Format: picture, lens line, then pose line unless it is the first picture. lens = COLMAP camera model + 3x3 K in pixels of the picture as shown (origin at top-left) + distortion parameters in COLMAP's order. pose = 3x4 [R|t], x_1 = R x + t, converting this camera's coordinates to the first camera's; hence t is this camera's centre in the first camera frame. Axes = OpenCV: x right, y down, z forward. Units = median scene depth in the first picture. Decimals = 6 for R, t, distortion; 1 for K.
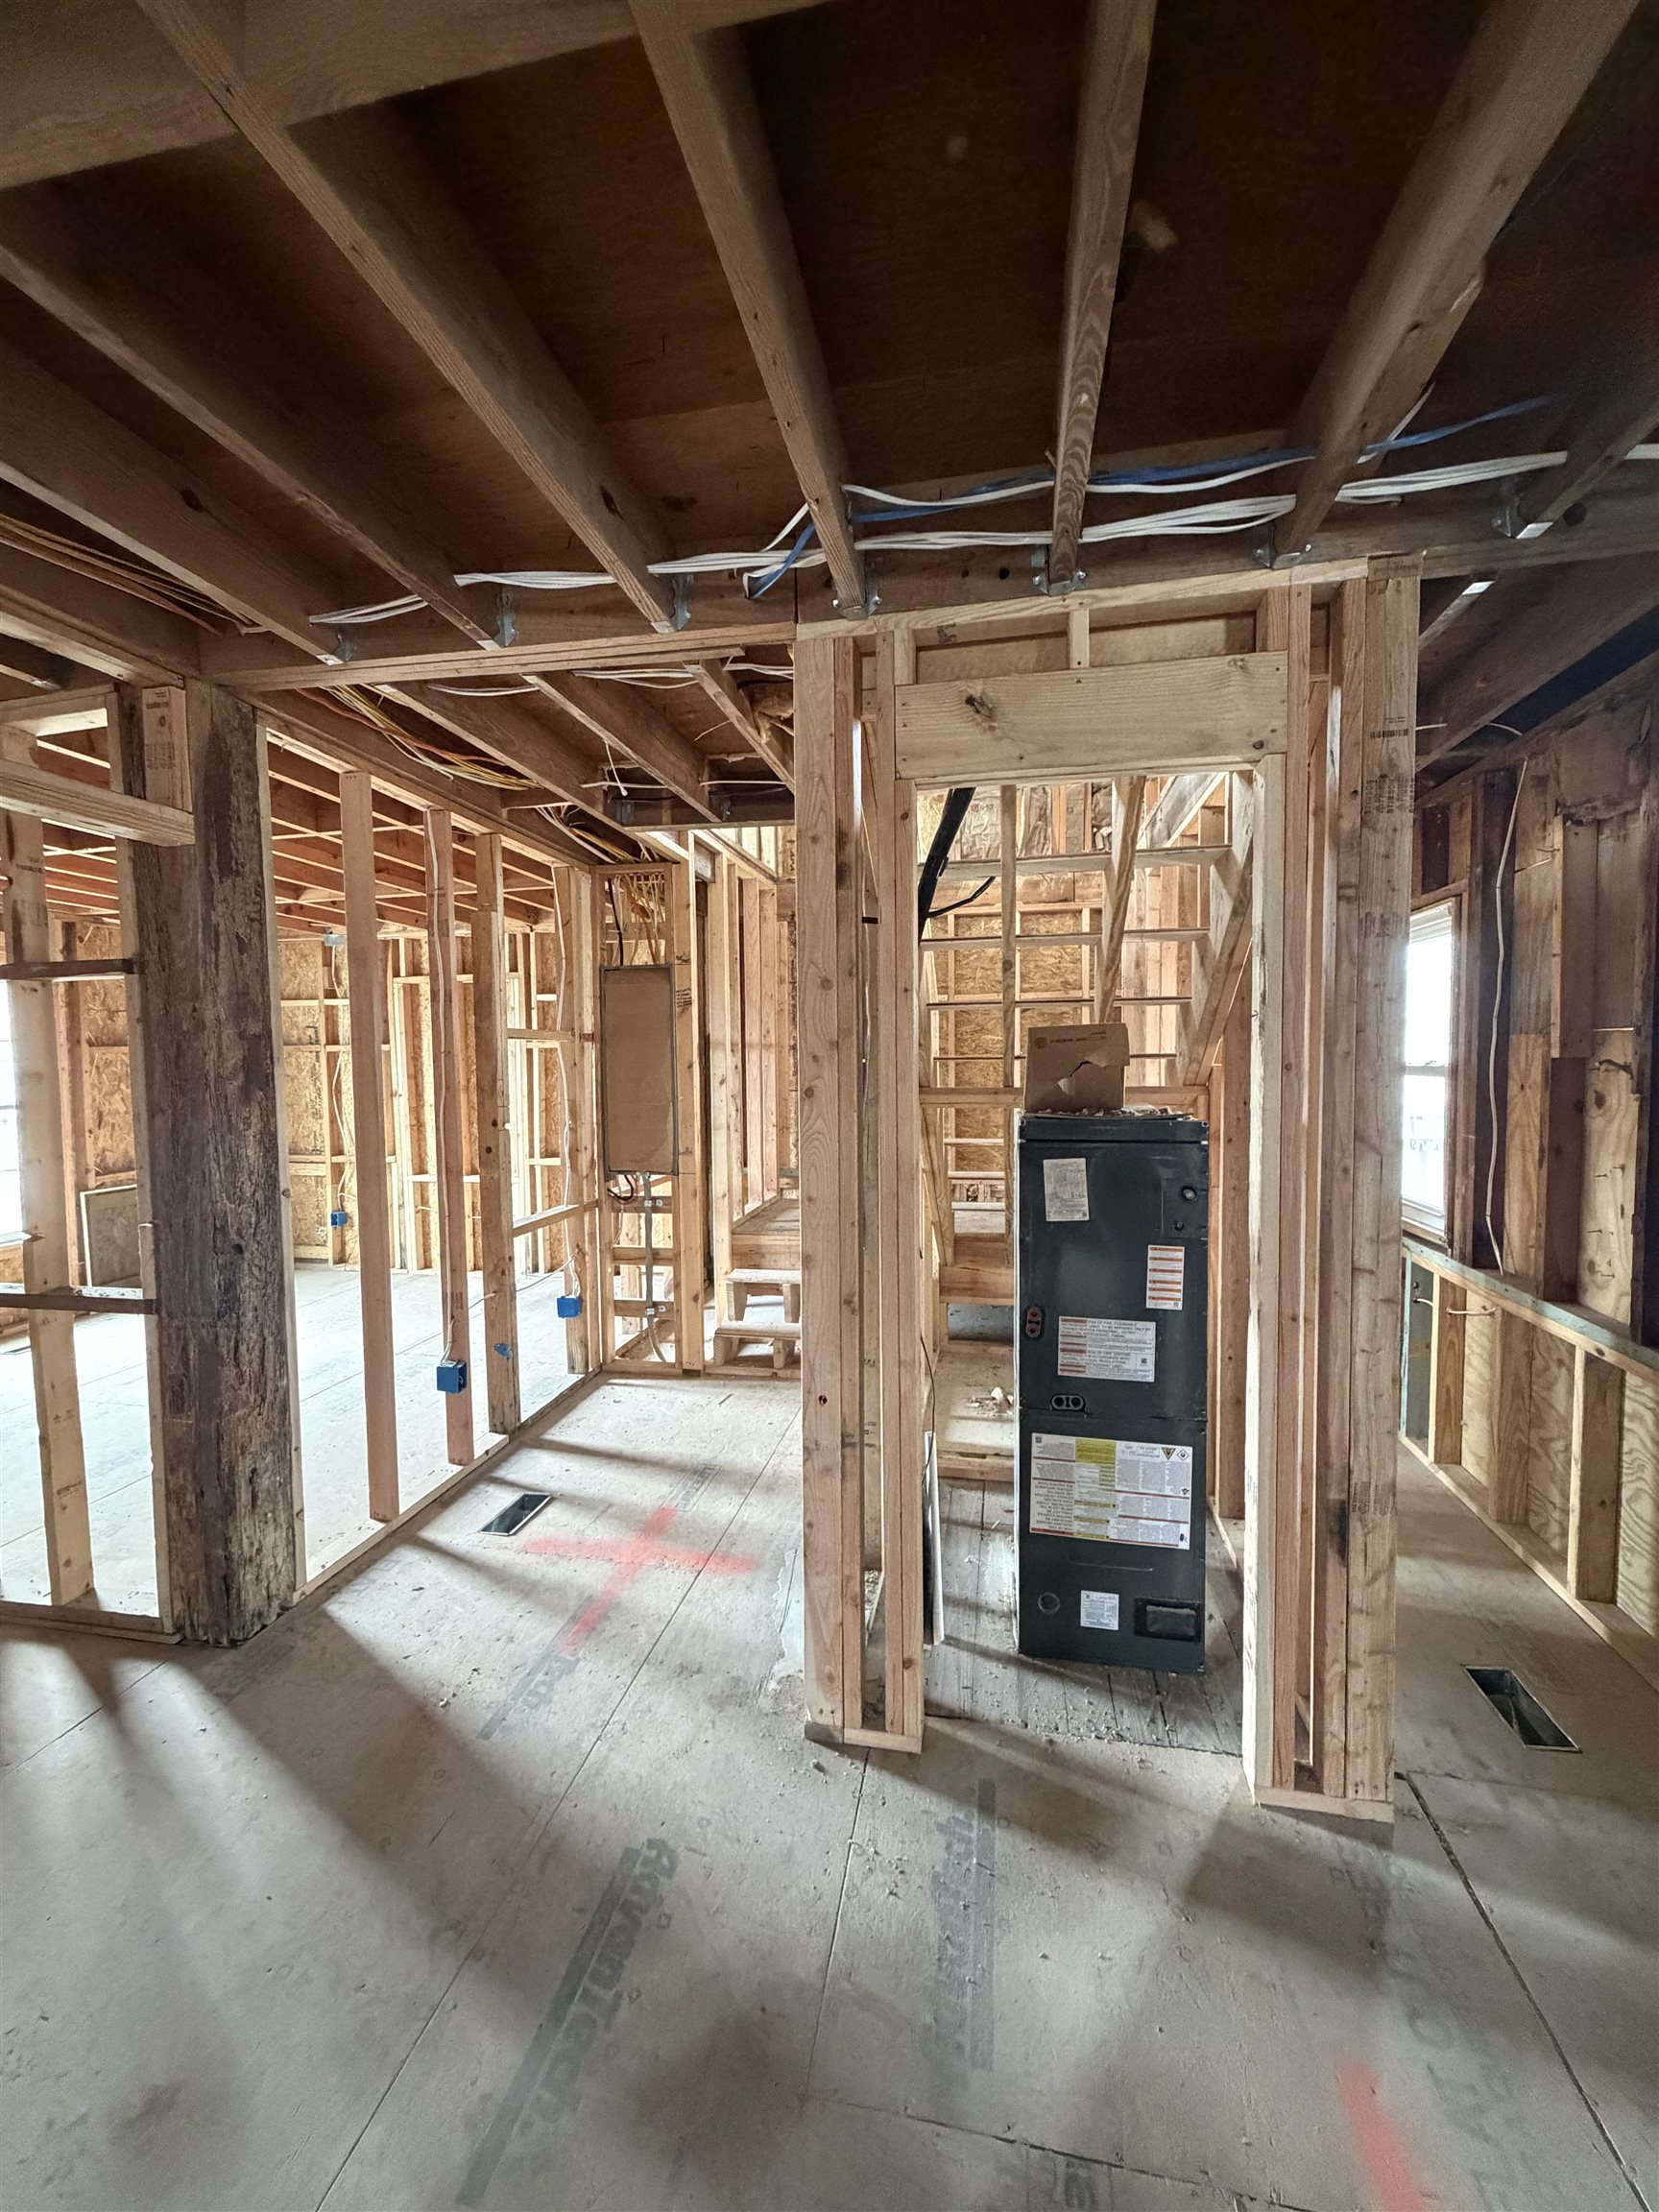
lens RADIAL K [[882.0, 0, 834.4], [0, 882.0, 1098.4], [0, 0, 1]] dist [0.000298, 0.000172]
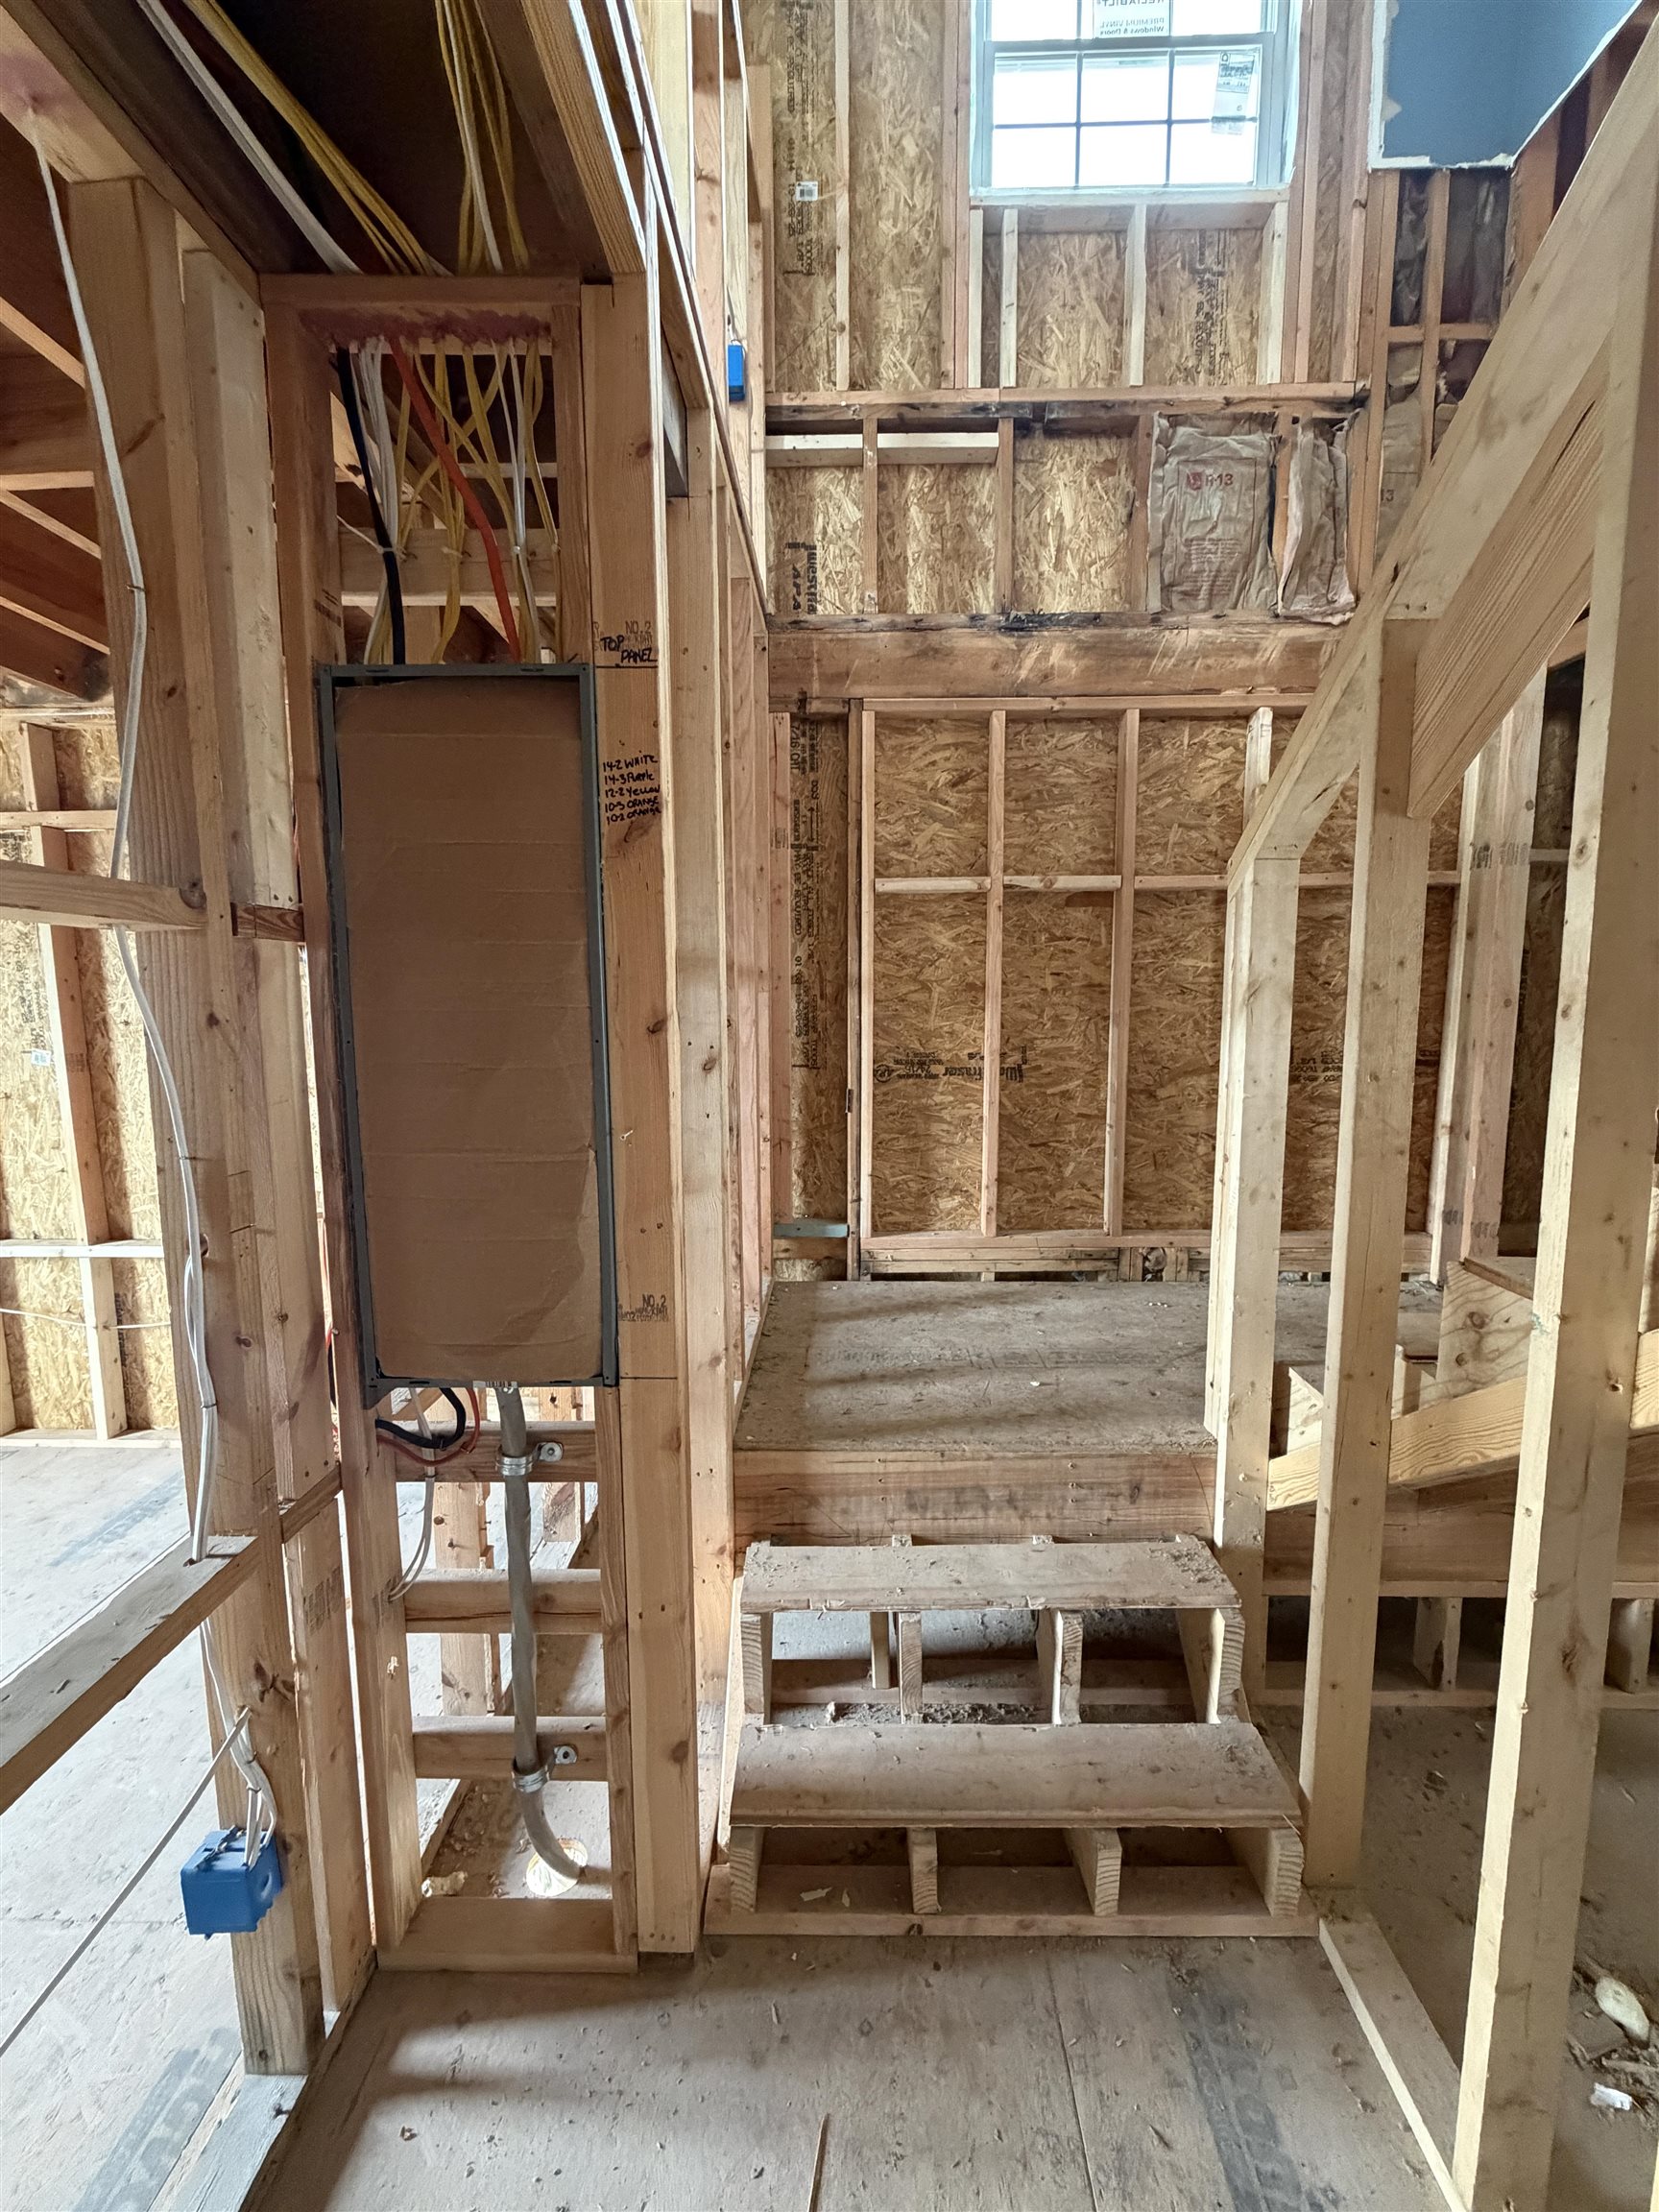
lens RADIAL K [[882.0, 0, 827.5], [0, 882.0, 1094.2], [0, 0, 1]] dist [0.000298, 0.000172]
pose [[0.986655, -0.010895, 0.162462, -0.488097], [0.001012, 0.998150, 0.060794, -0.100903], [-0.162824, -0.059818, 0.984840, 2.195954]]
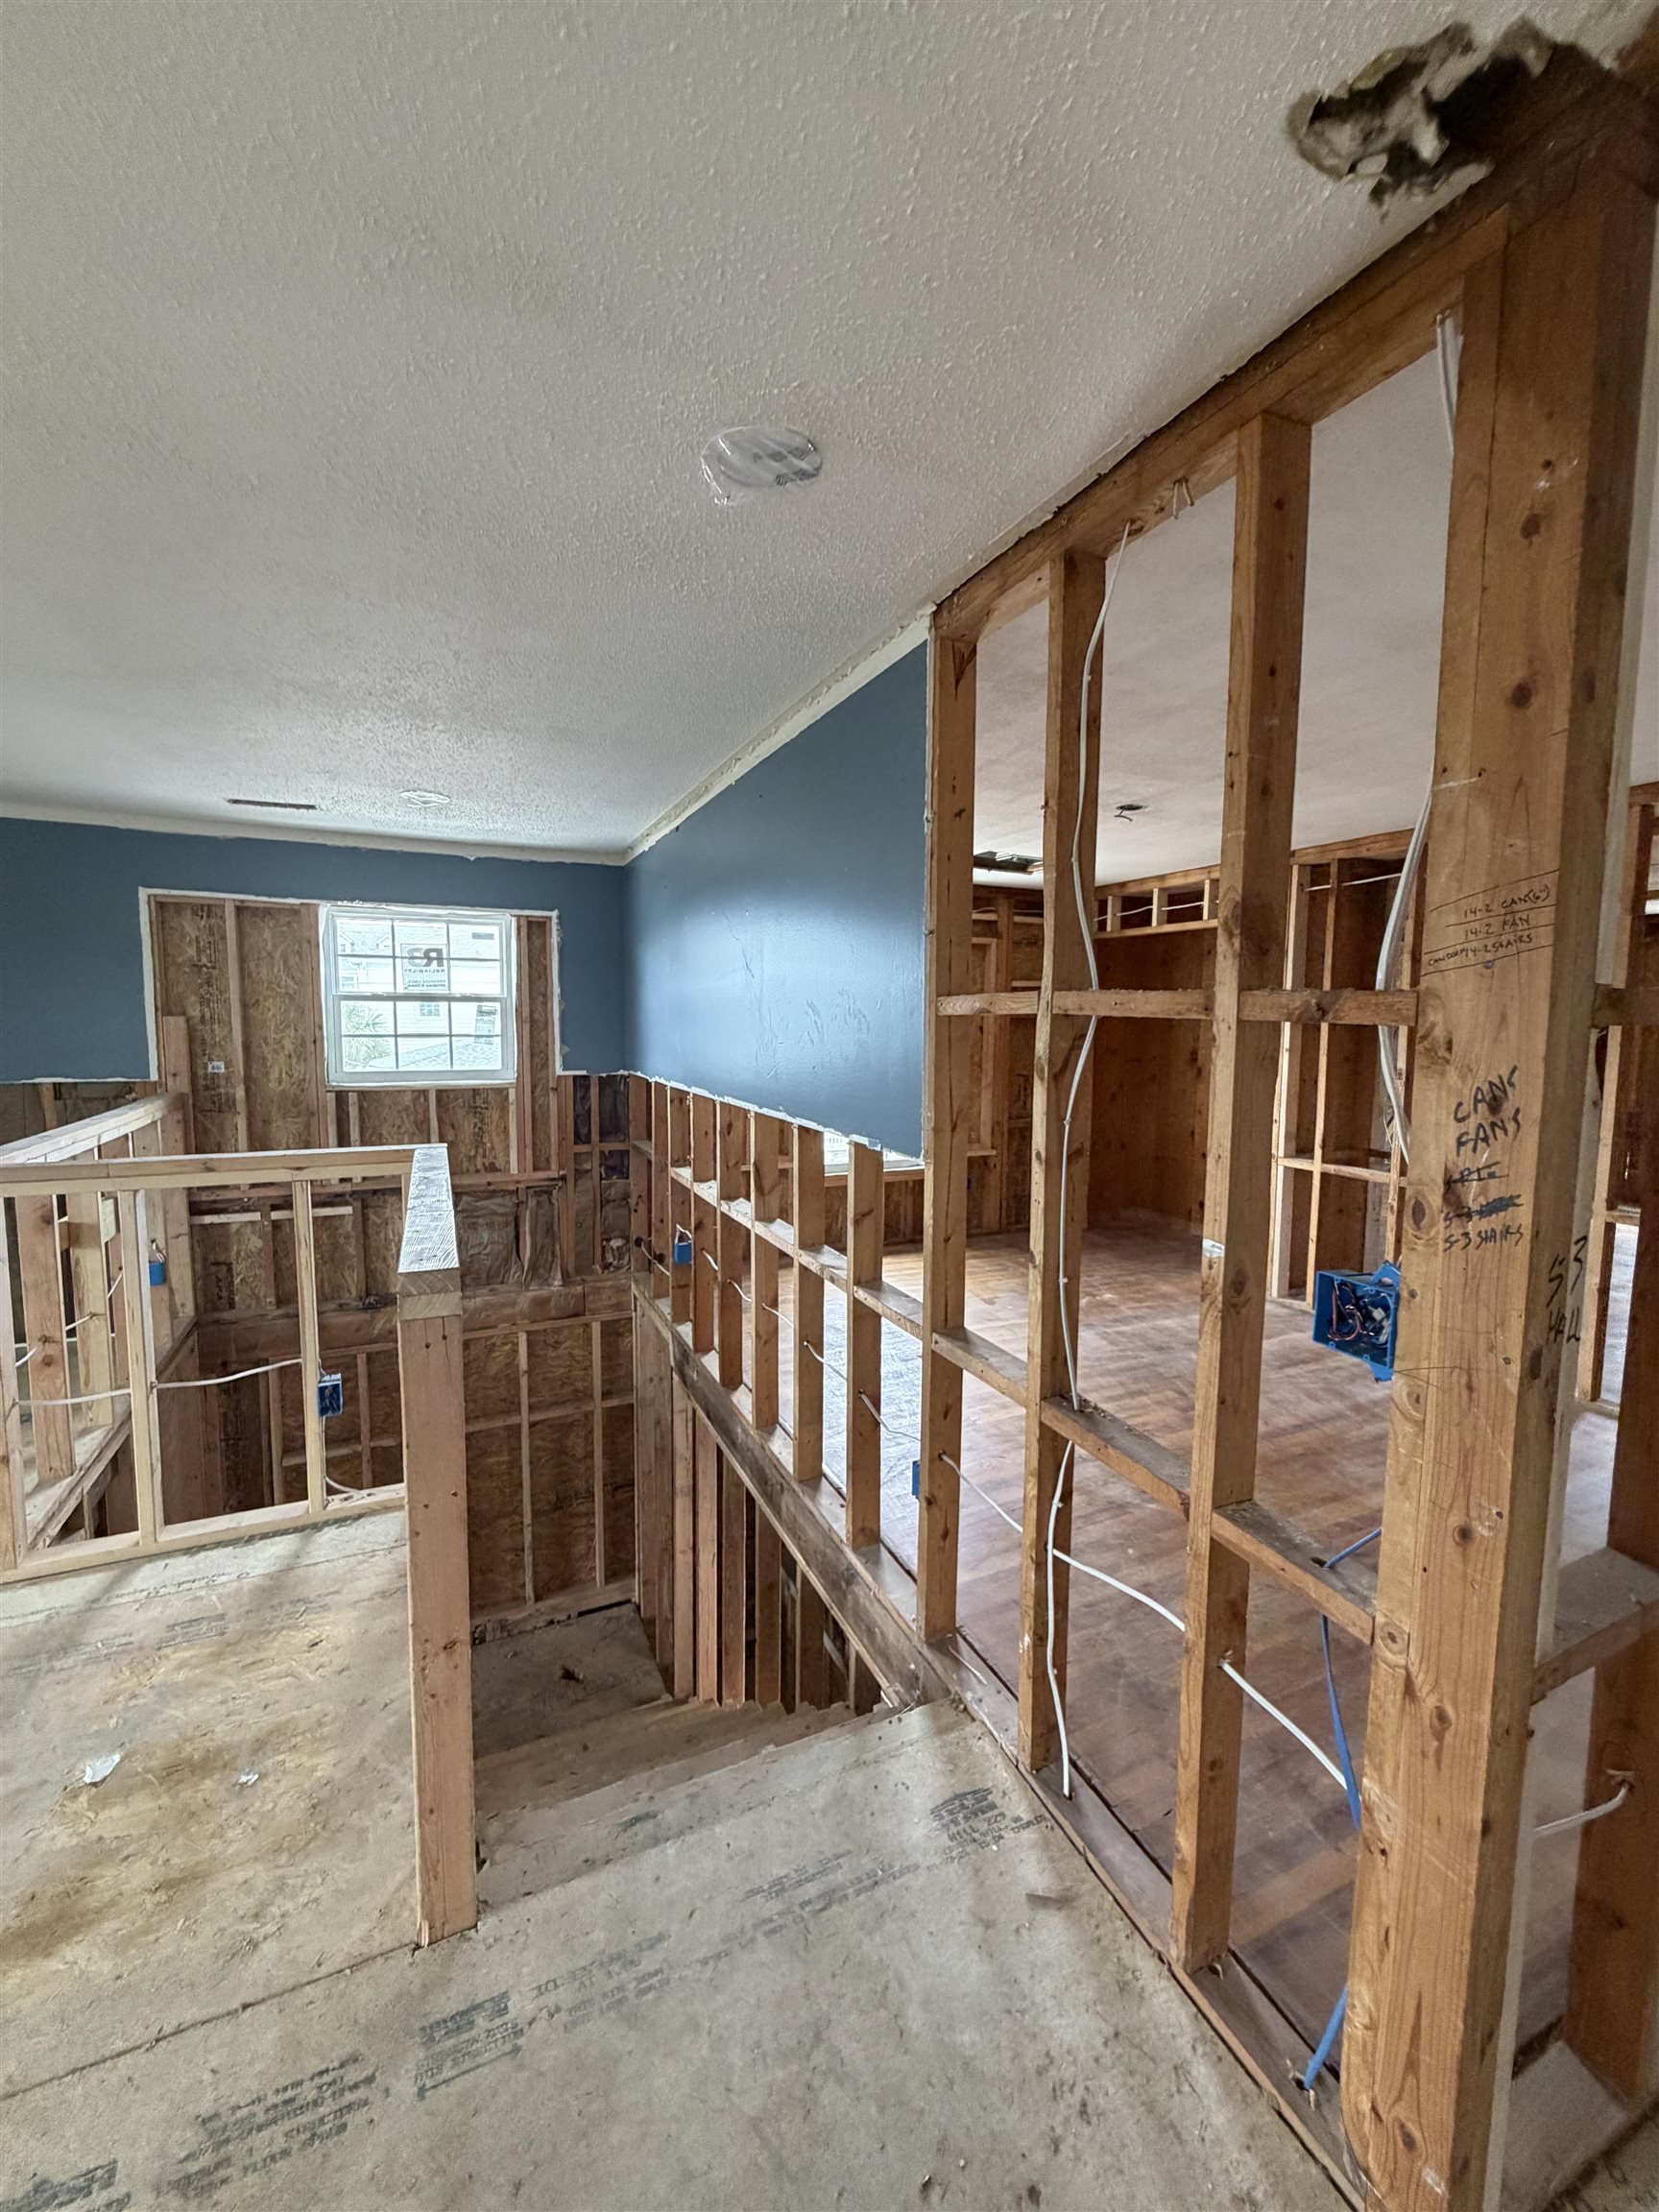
lens RADIAL K [[882.0, 0, 832.0], [0, 882.0, 1098.2], [0, 0, 1]] dist [0.000298, 0.000172]
pose [[0.815166, -0.033959, 0.578232, -0.224297], [0.009630, 0.998936, 0.045091, -2.016211], [-0.579148, -0.031188, 0.814626, 0.277222]]
